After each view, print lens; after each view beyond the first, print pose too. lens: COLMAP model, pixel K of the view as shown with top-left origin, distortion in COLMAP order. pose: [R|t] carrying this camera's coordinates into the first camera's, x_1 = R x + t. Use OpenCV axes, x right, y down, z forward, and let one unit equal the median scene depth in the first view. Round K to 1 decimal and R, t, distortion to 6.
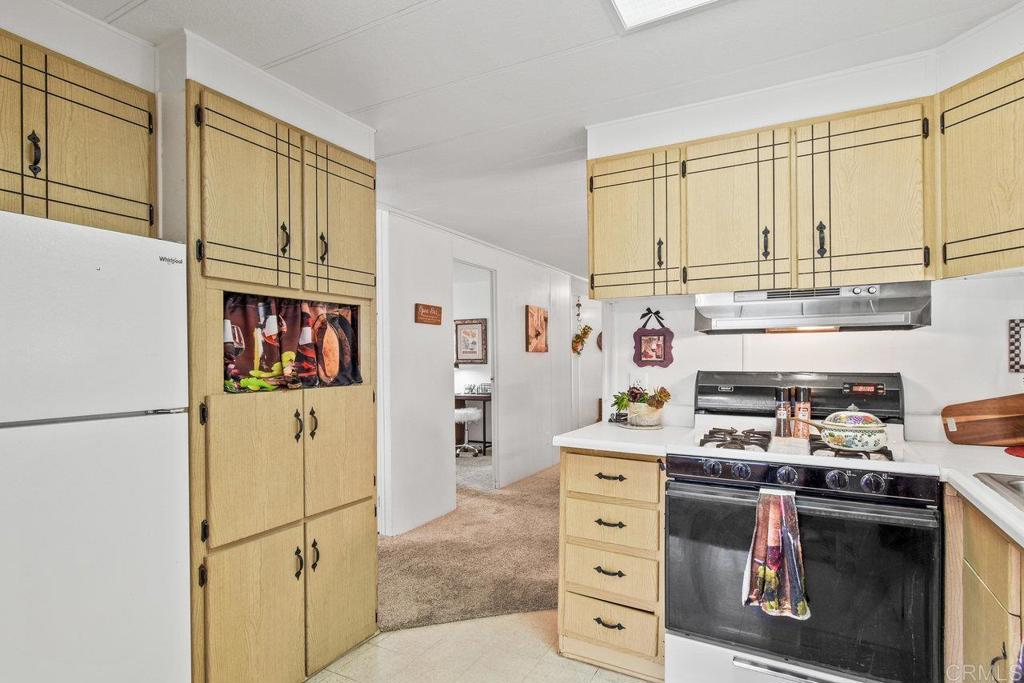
lens RADIAL K [[526.0, 0, 508.2], [0, 526.0, 361.4], [0, 0, 1]] dist [0.001586, -0.000062]
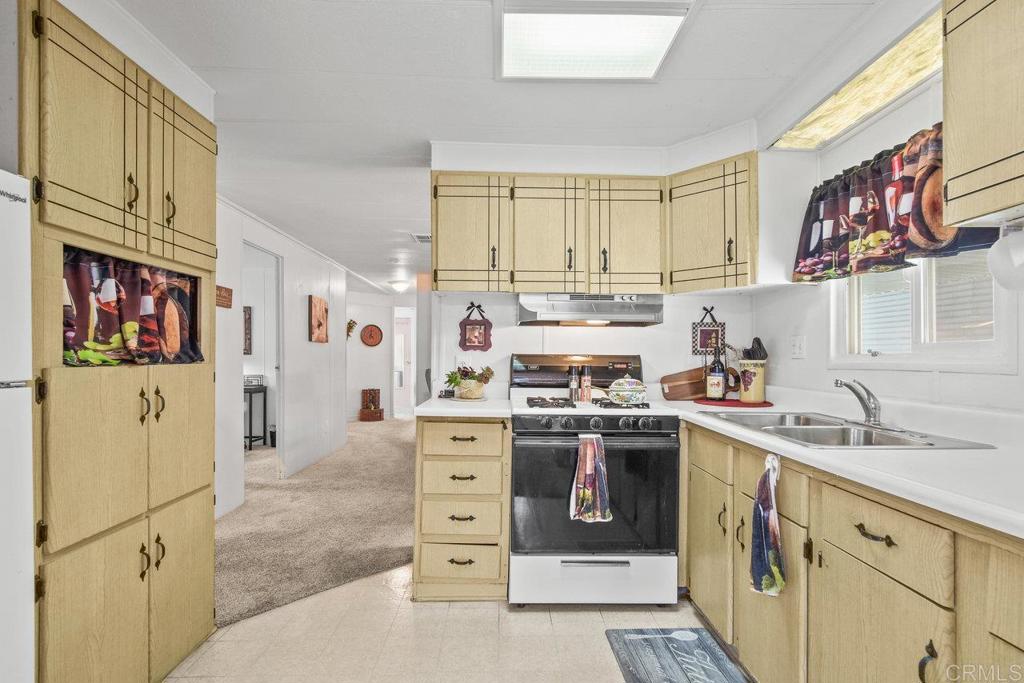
lens RADIAL K [[491.5, 0, 514.2], [0, 491.5, 357.0], [0, 0, 1]] dist [0.000498, -0.001078]
pose [[0.861024, 0.010124, 0.508463, -0.280250], [-0.007638, 0.999946, -0.006976, 0.040154], [-0.508506, 0.002123, 0.861056, -0.025683]]
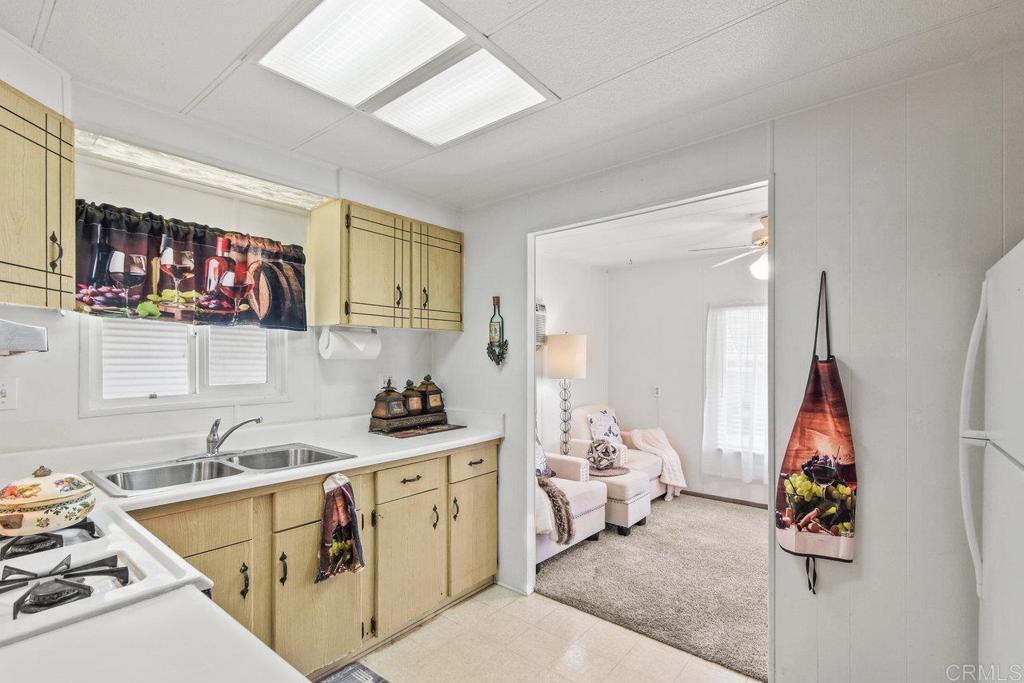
lens RADIAL K [[467.8, 0, 511.9], [0, 467.8, 359.4], [0, 0, 1]] dist [-0.000317, 0.000097]
pose [[-0.984102, 0.010479, 0.177294, -0.077876], [0.010480, 0.999945, -0.000930, -0.048730], [-0.177294, 0.000942, -0.984157, 1.315015]]
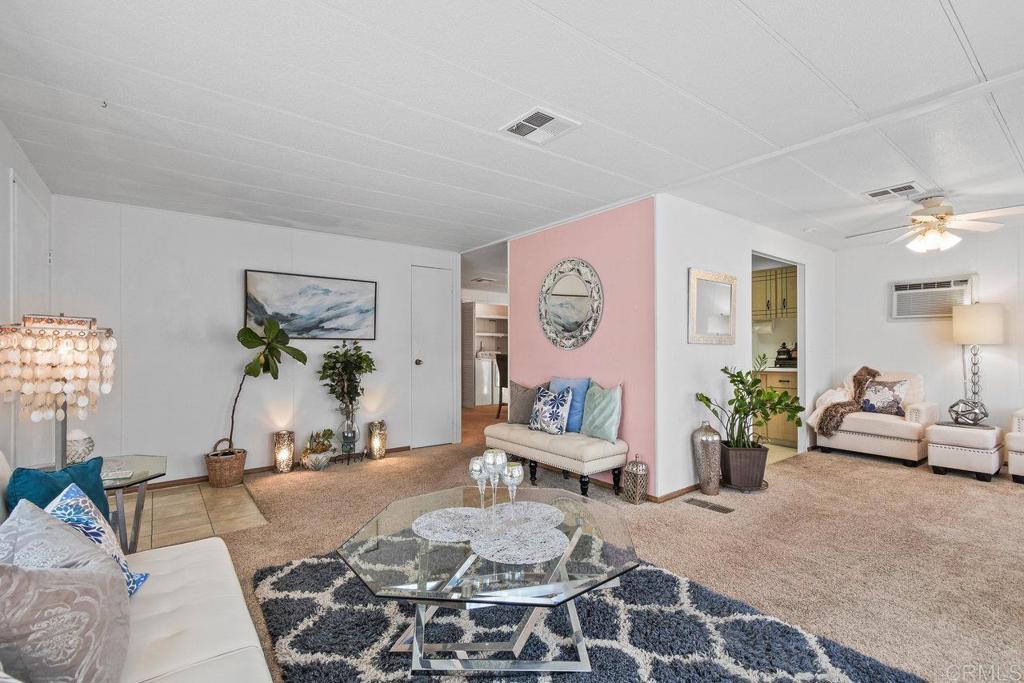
lens RADIAL K [[461.8, 0, 513.0], [0, 461.8, 346.3], [0, 0, 1]] dist [0.001775, -0.000654]
pose [[0.398225, 0.012627, 0.917201, -2.820090], [0.001816, 0.999892, -0.014554, 0.069623], [-0.917286, 0.007462, 0.398160, 0.425977]]
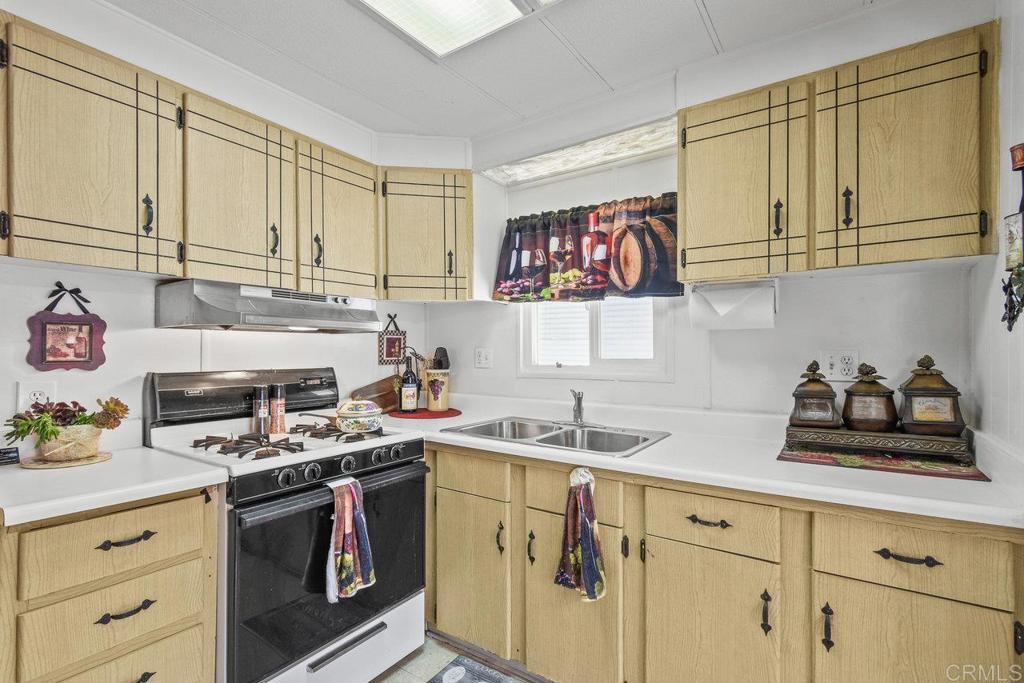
lens RADIAL K [[477.5, 0, 513.5], [0, 477.5, 351.6], [0, 0, 1]] dist [0.003041, 0.000379]
pose [[0.089961, 0.001700, 0.995944, -0.359473], [0.004661, 0.999987, -0.002128, -0.011887], [-0.995934, 0.004833, 0.089952, 0.469348]]
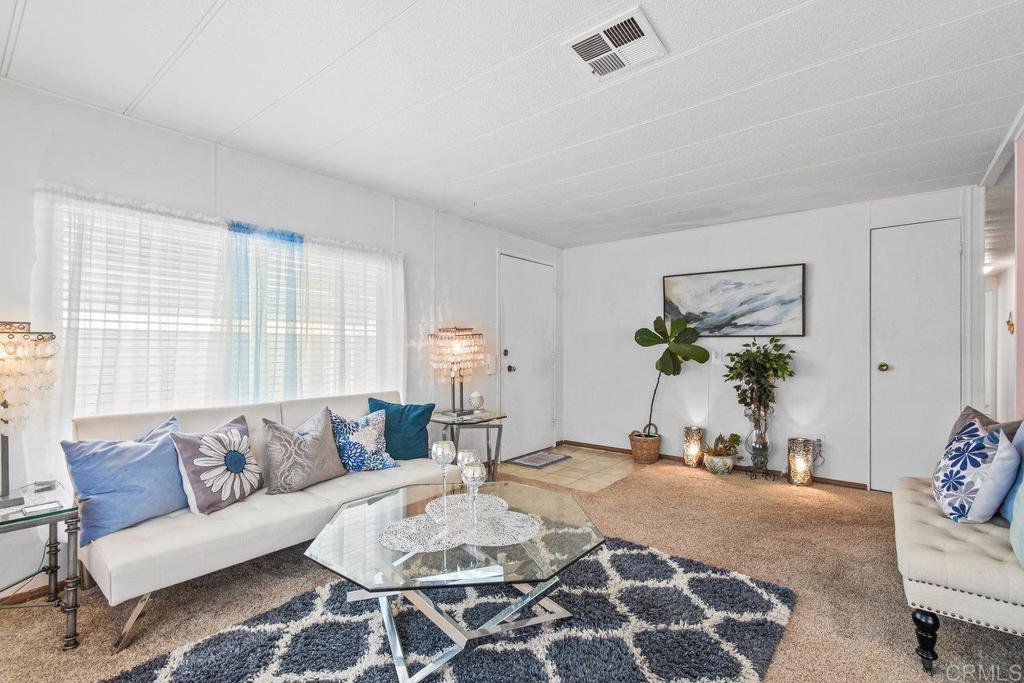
lens RADIAL K [[465.0, 0, 514.6], [0, 465.0, 348.9], [0, 0, 1]] dist [0.001027, 0.000184]
pose [[0.983945, 0.012831, -0.178010, -1.738306], [-0.012873, 0.999917, 0.000921, 0.065881], [0.178007, 0.001385, 0.984028, -0.075318]]
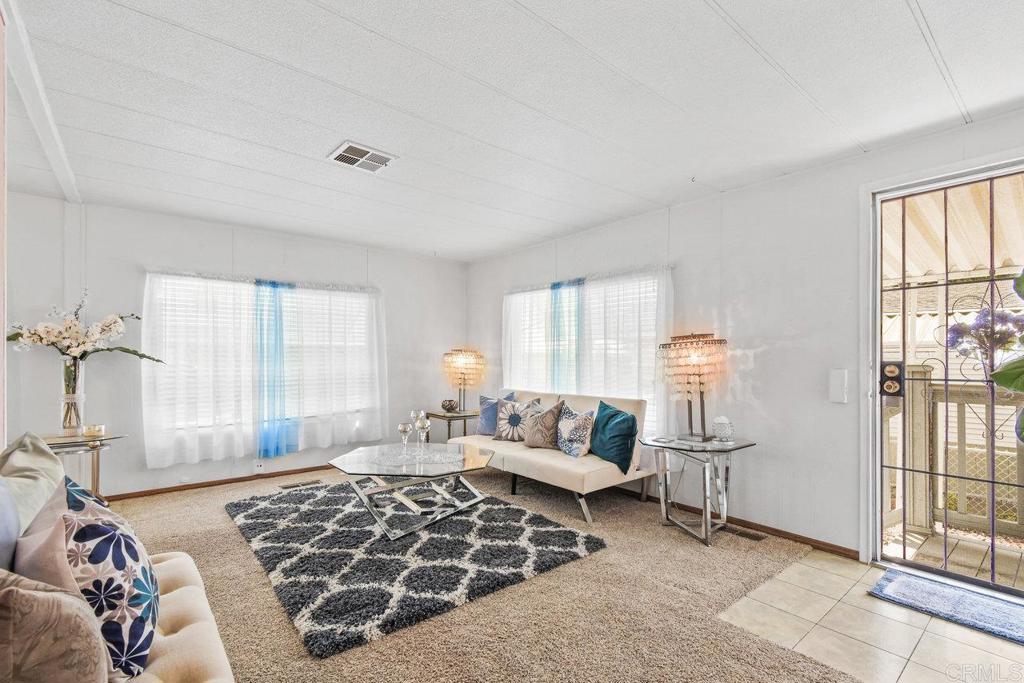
lens RADIAL K [[465.0, 0, 514.6], [0, 465.0, 348.9], [0, 0, 1]] dist [0.001027, 0.000184]
pose [[-0.356002, -0.009168, -0.934440, -0.612248], [-0.001224, 0.999956, -0.009344, 0.049970], [0.934485, -0.002183, -0.355997, 1.718188]]
